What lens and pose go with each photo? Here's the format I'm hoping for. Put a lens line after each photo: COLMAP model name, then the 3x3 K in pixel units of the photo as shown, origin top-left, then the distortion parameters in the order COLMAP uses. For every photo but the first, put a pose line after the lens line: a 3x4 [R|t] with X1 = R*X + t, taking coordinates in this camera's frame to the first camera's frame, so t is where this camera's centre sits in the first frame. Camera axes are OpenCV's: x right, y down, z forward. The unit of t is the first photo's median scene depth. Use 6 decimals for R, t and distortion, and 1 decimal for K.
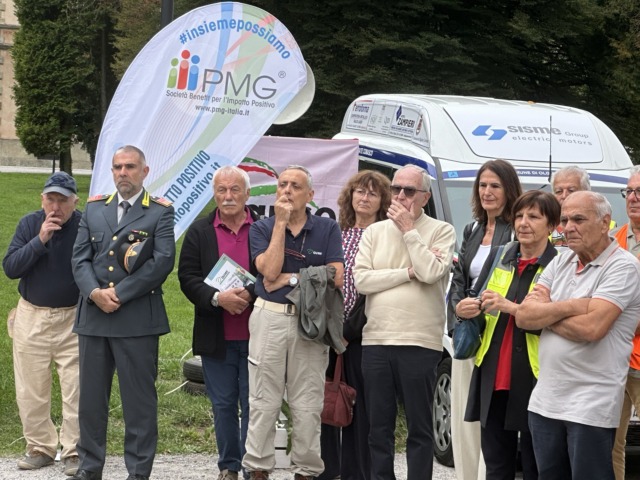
lens RADIAL K [[2052.6, 0, 320.0], [0, 2052.6, 240.0], [0, 0, 1]] dist [-0.052442, 0.000000]
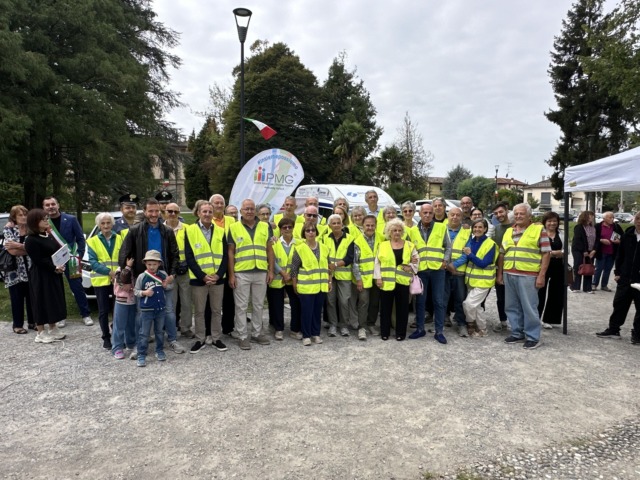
lens RADIAL K [[428.6, 0, 320.4], [0, 428.6, 239.1], [0, 0, 1]] dist [0.000006, -0.000015]
pose [[0.986607, -0.051357, 0.154822, -0.079280], [0.045531, 0.998123, 0.040944, -0.015854], [-0.156635, -0.033346, 0.987094, 0.419648]]
